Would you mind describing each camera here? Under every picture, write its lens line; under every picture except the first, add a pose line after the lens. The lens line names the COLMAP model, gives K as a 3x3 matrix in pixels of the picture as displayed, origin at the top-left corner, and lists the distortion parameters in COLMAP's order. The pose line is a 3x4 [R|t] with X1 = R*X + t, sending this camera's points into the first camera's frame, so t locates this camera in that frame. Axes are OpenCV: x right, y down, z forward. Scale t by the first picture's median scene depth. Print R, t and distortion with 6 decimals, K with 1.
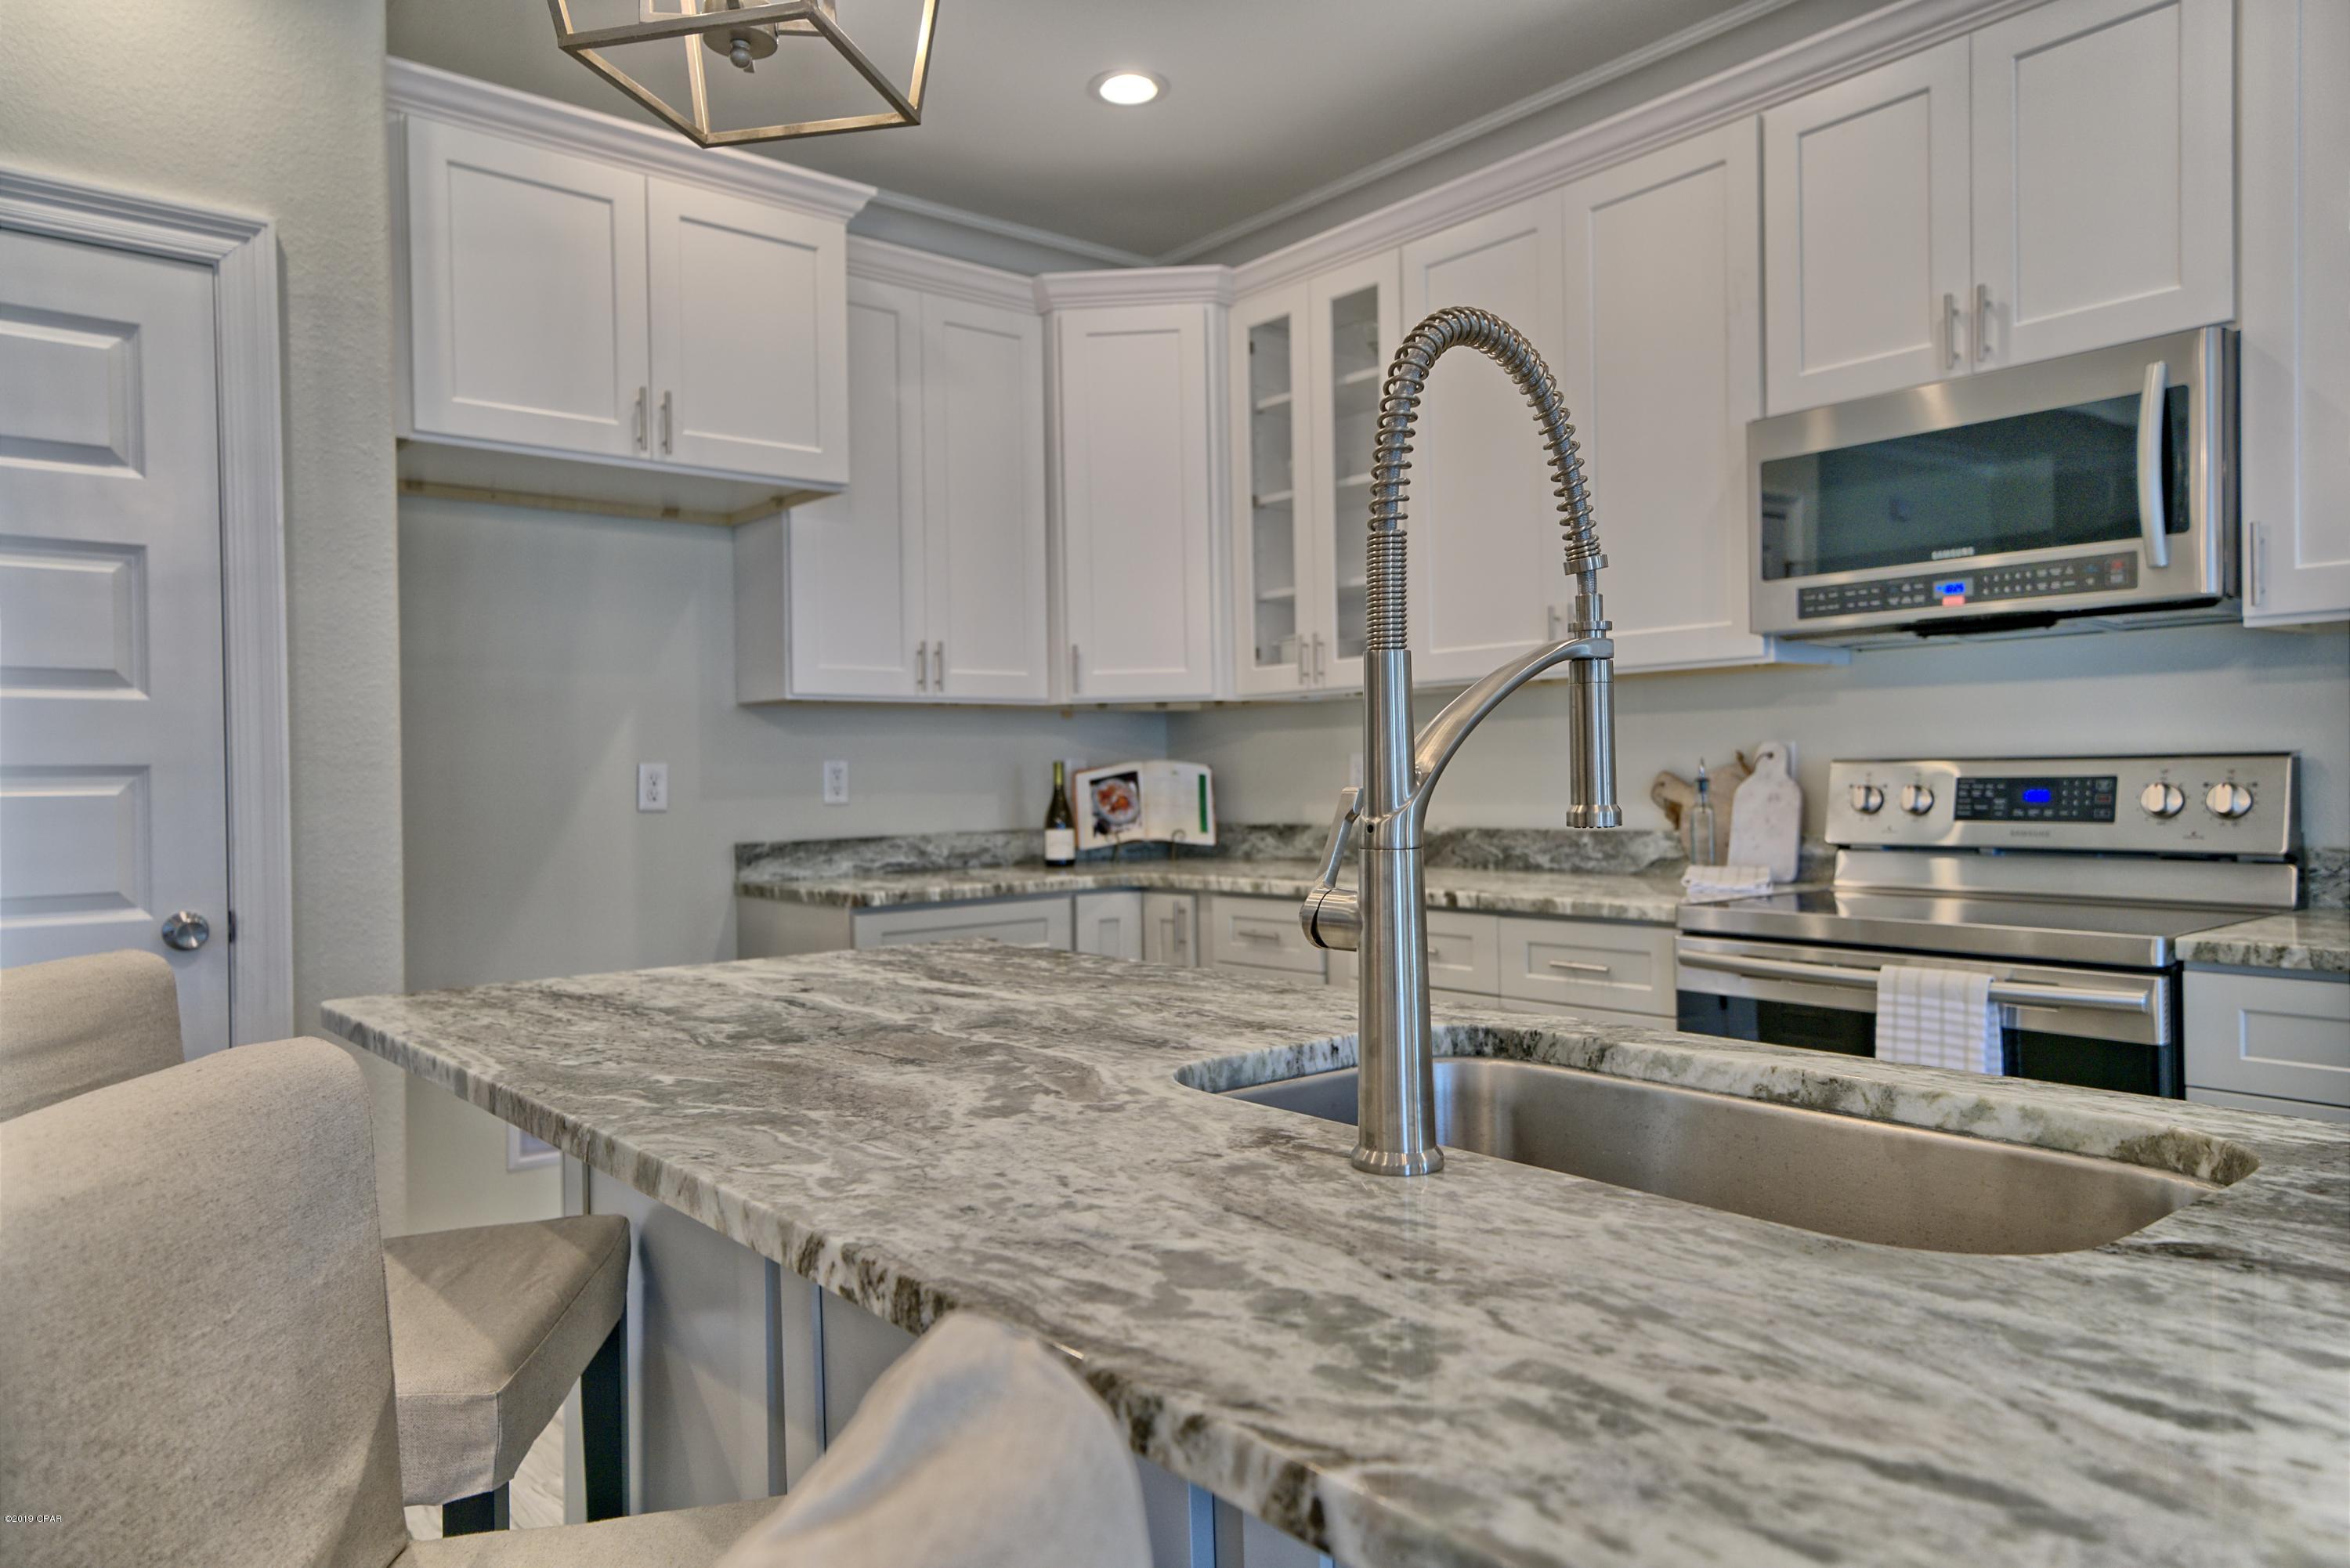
lens RADIAL K [[1537.7, 0, 1173.8], [0, 1537.7, 778.4], [0, 0, 1]] dist [0.031991, -0.003716]
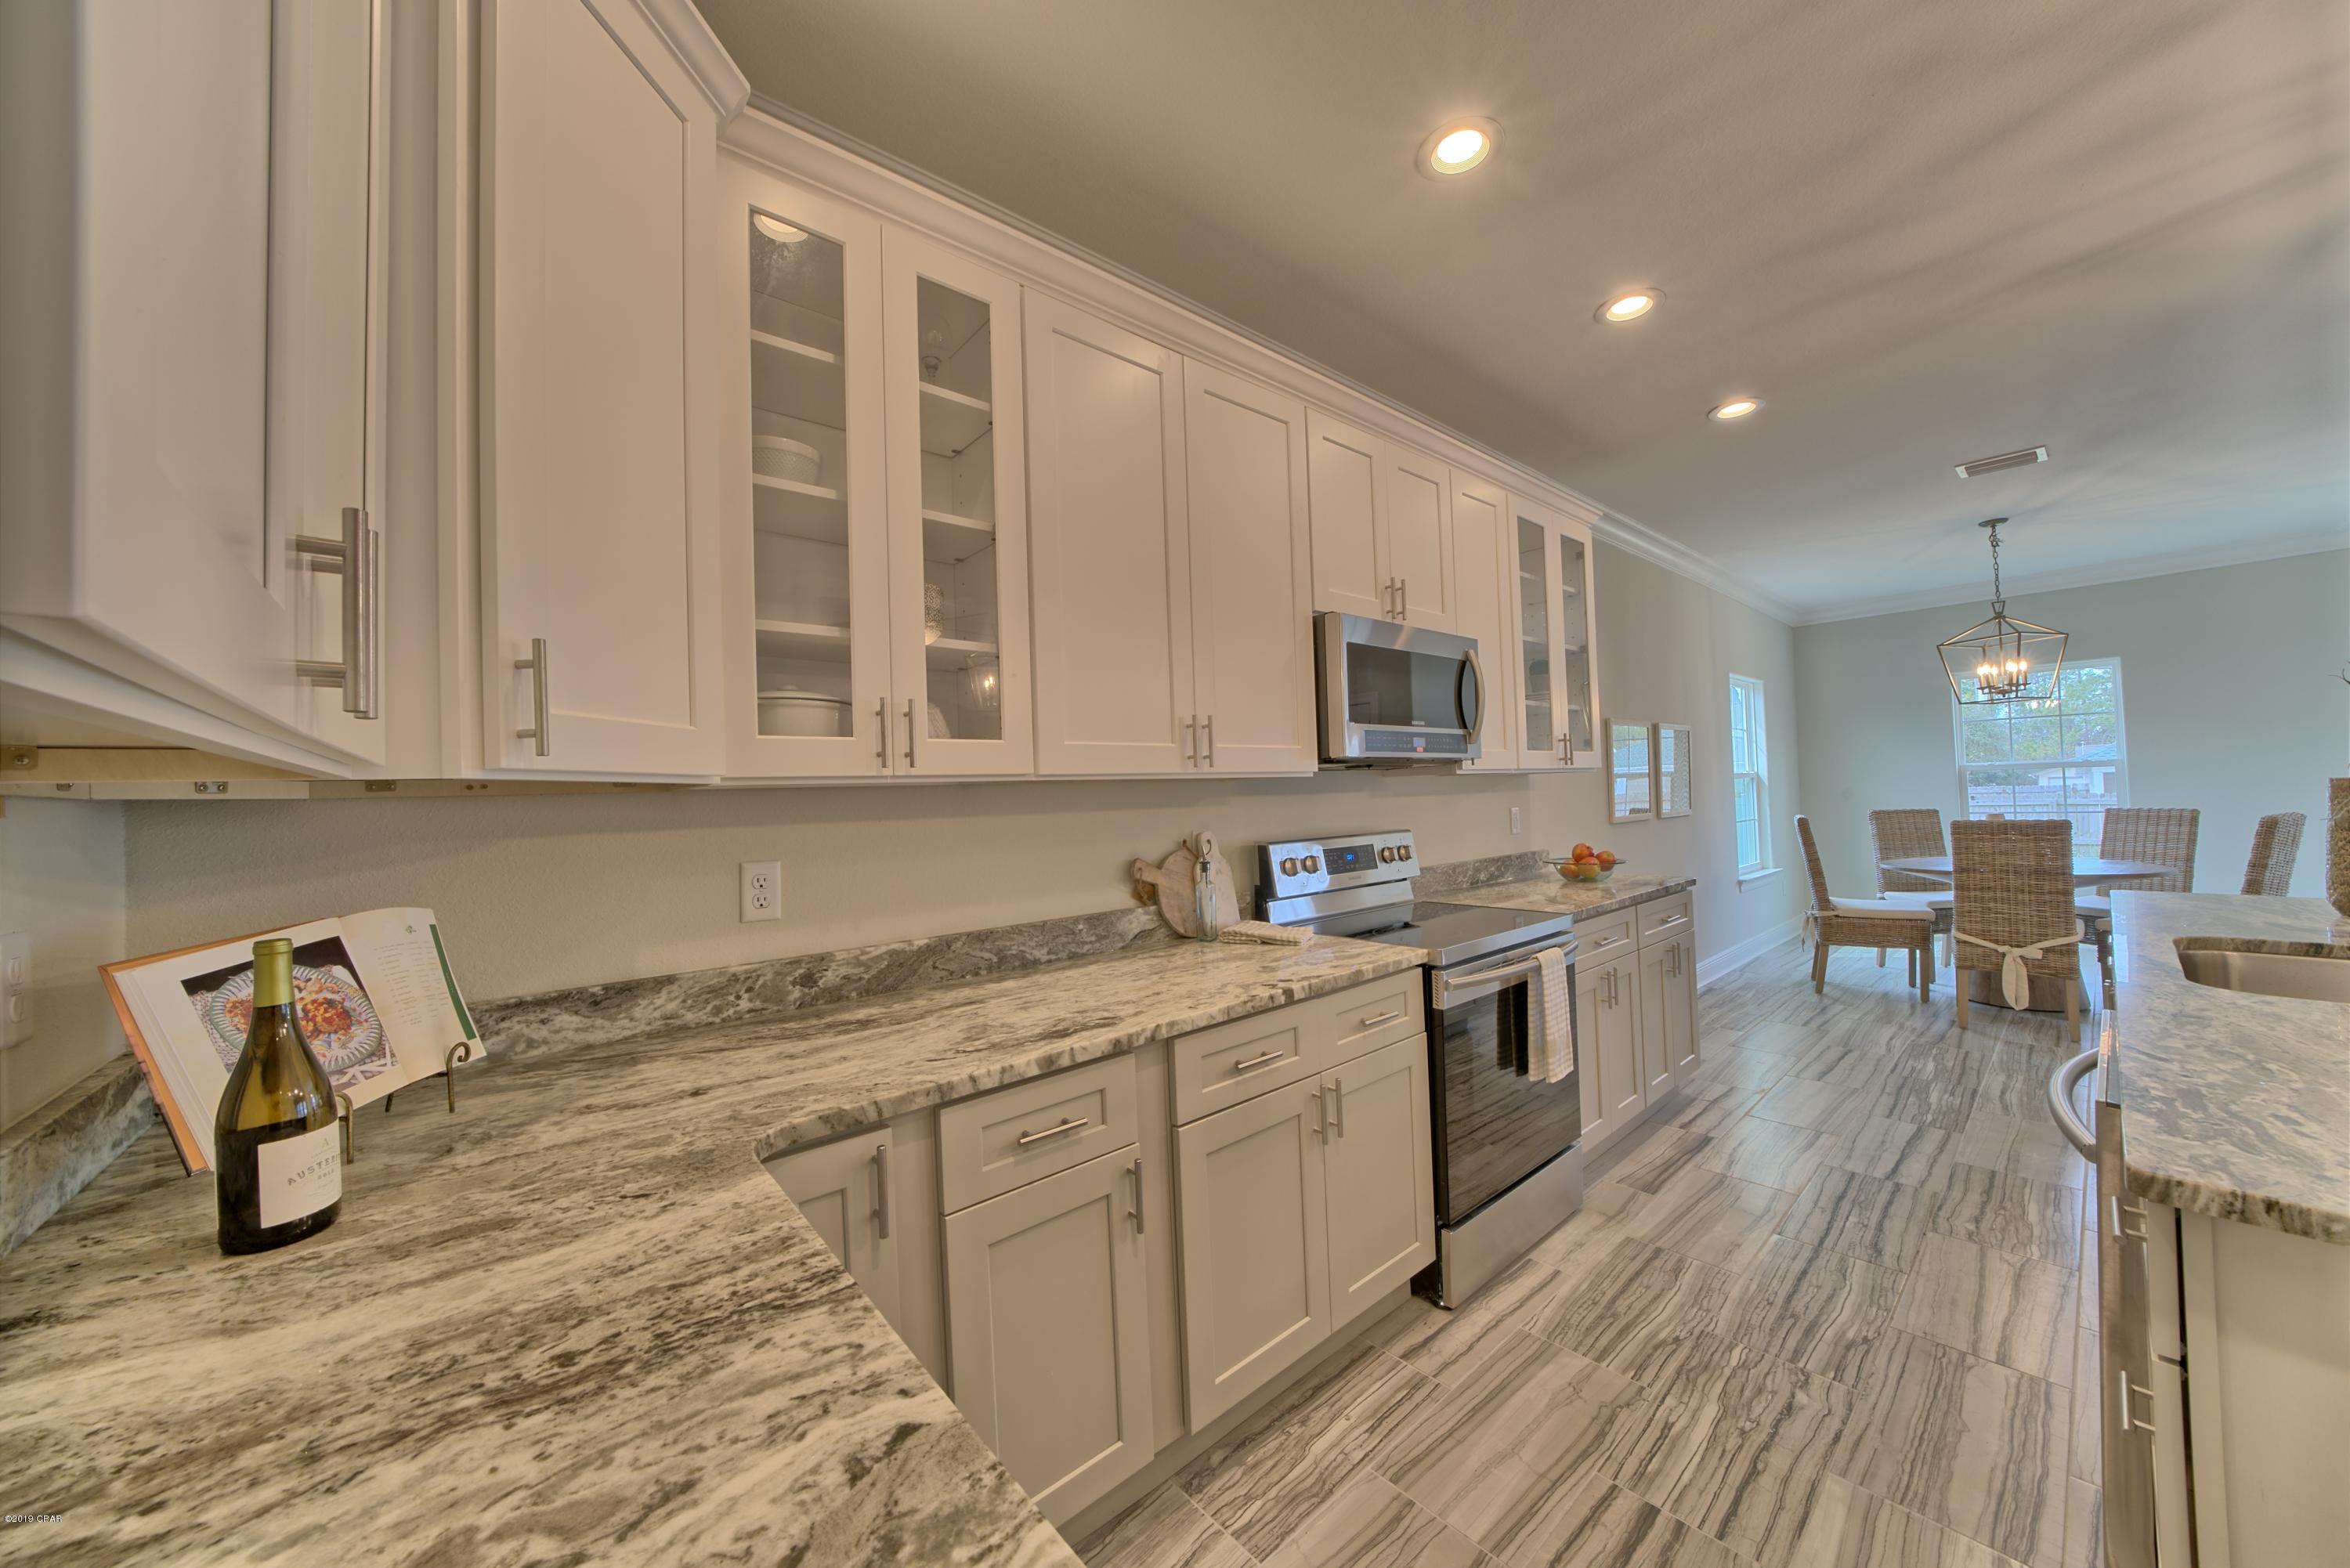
lens RADIAL K [[813.6, 0, 1167.8], [0, 813.6, 778.7], [0, 0, 1]] dist [-0.026266, 0.002869]
pose [[-0.005565, 0.040175, 0.999177, -0.379747], [0.038968, 0.998442, -0.039928, -0.047869], [-0.999225, 0.038714, -0.007122, 1.145720]]
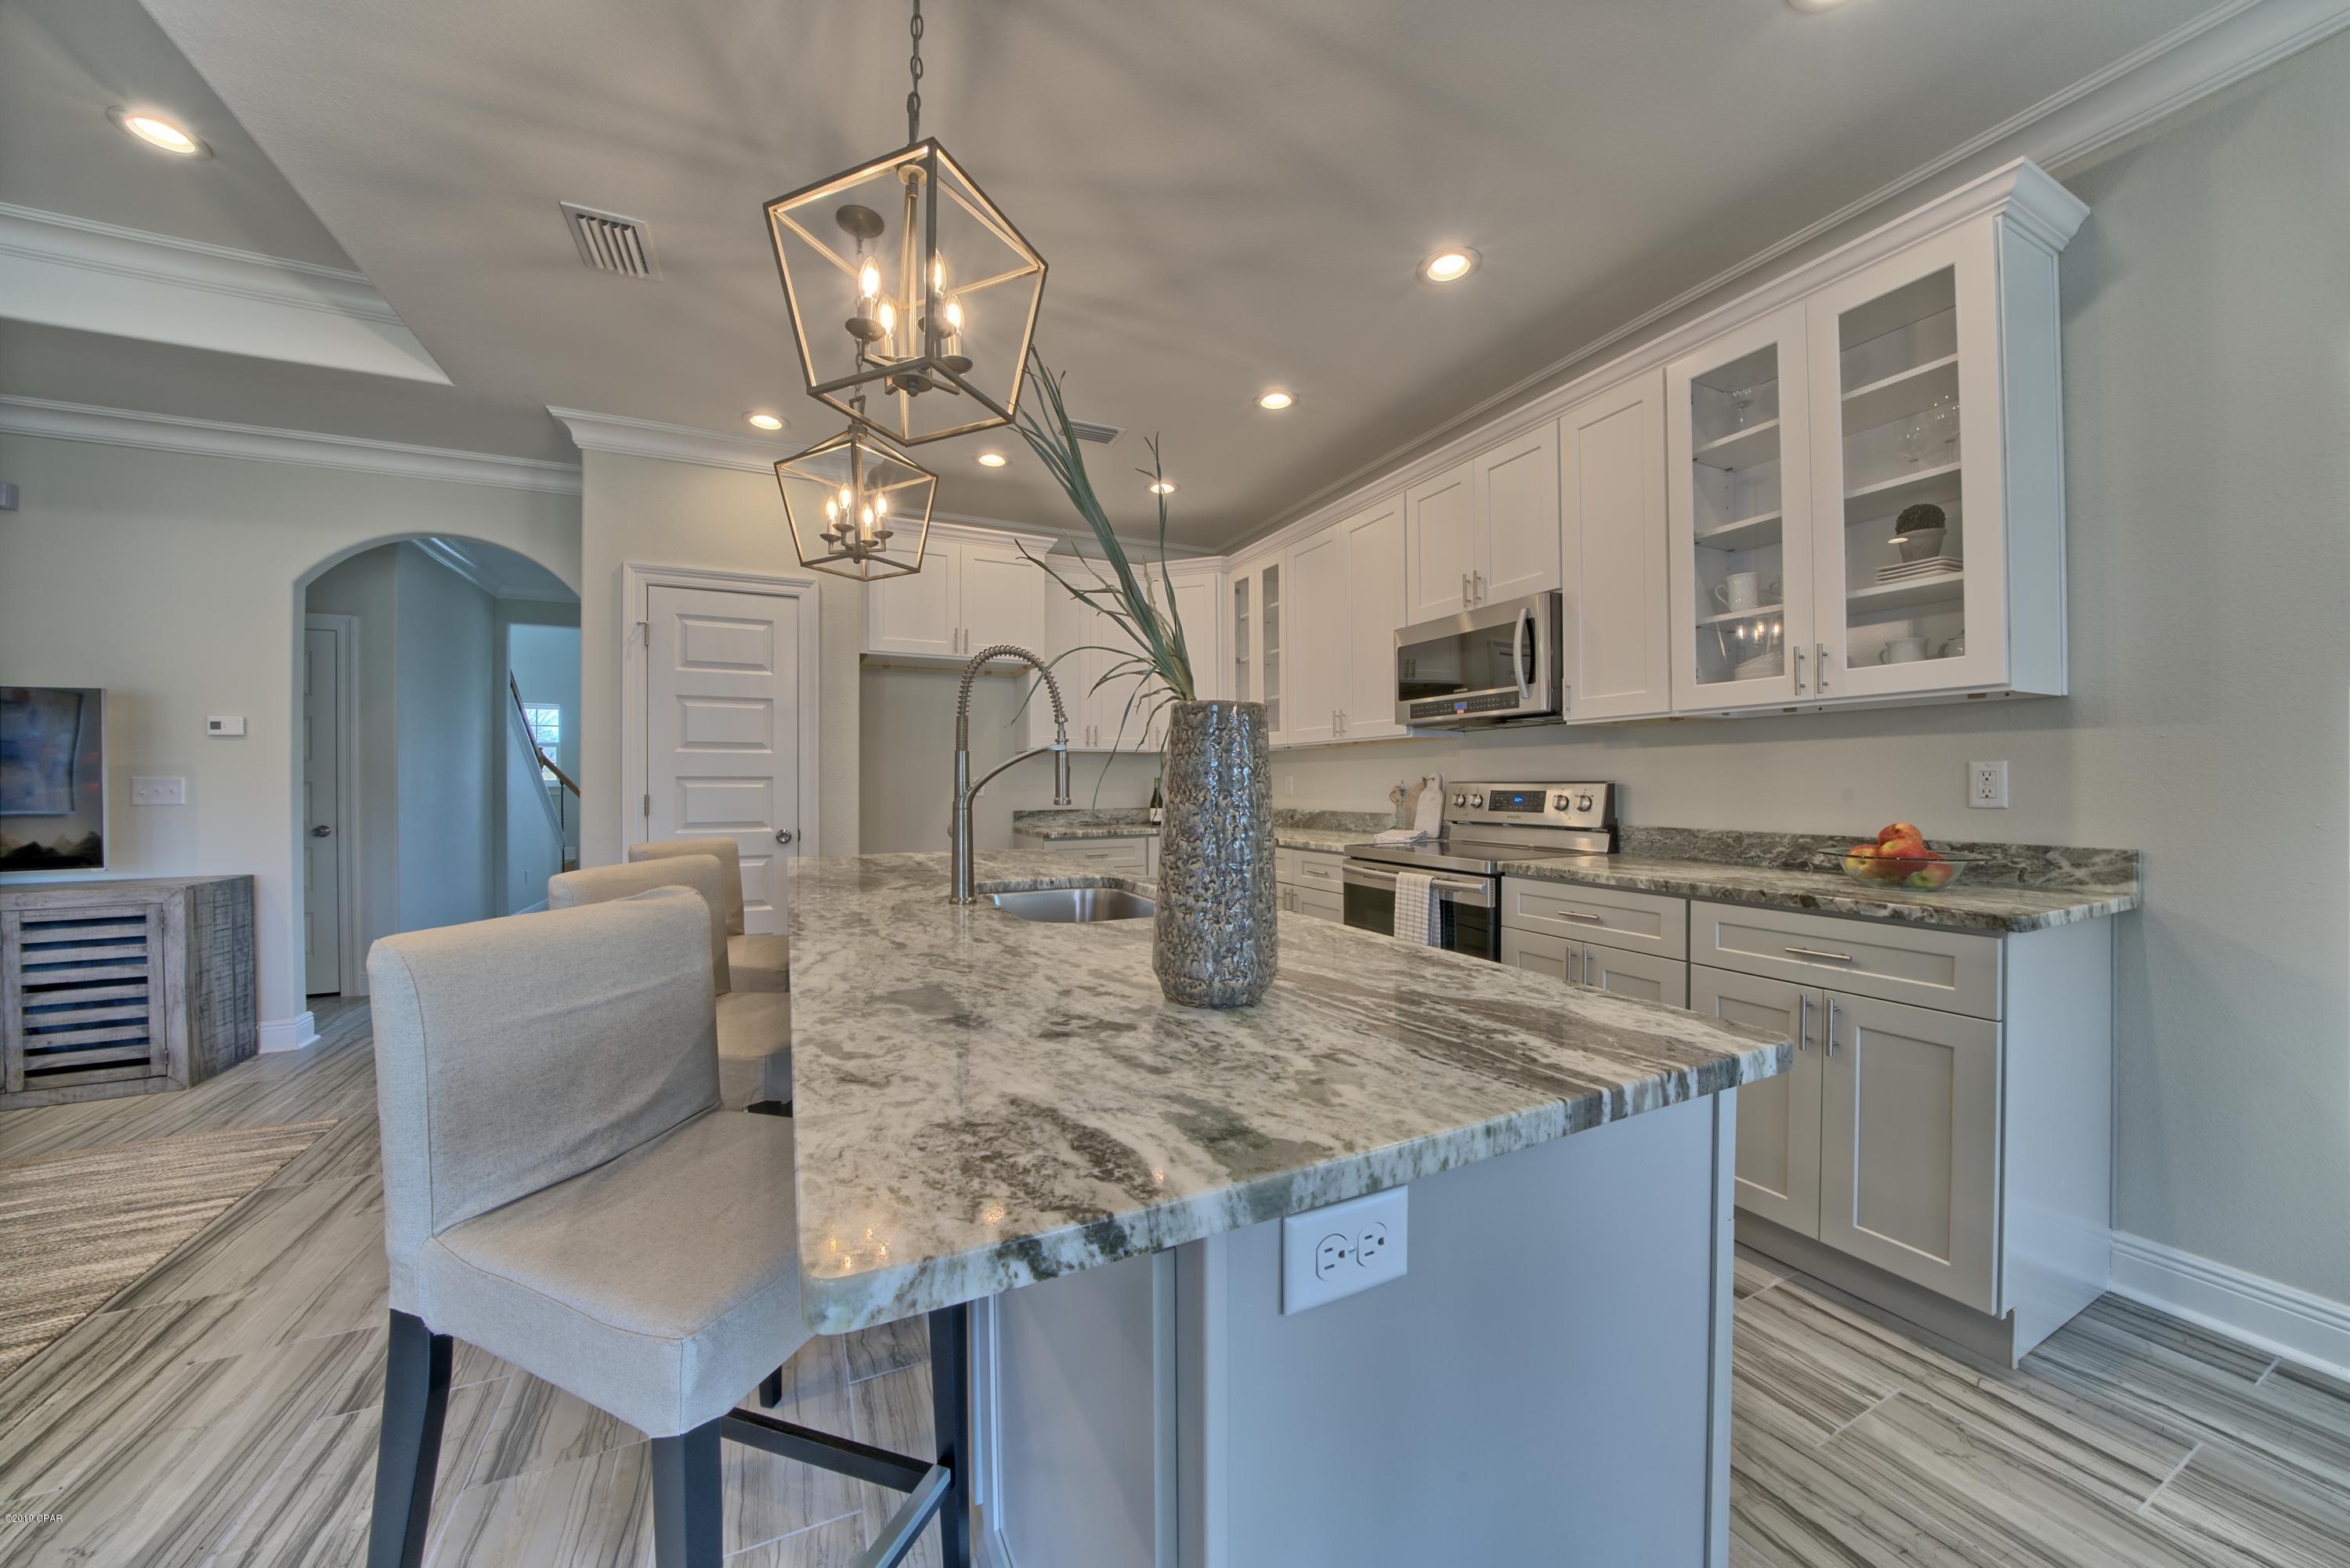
lens RADIAL K [[813.6, 0, 1171.4], [0, 813.6, 782.8], [0, 0, 1]] dist [-0.026266, 0.002869]
pose [[0.969520, 0.012869, -0.244674, 0.340498], [-0.013309, 0.999911, -0.000147, -0.005592], [0.244650, 0.003399, 0.969605, -0.205038]]
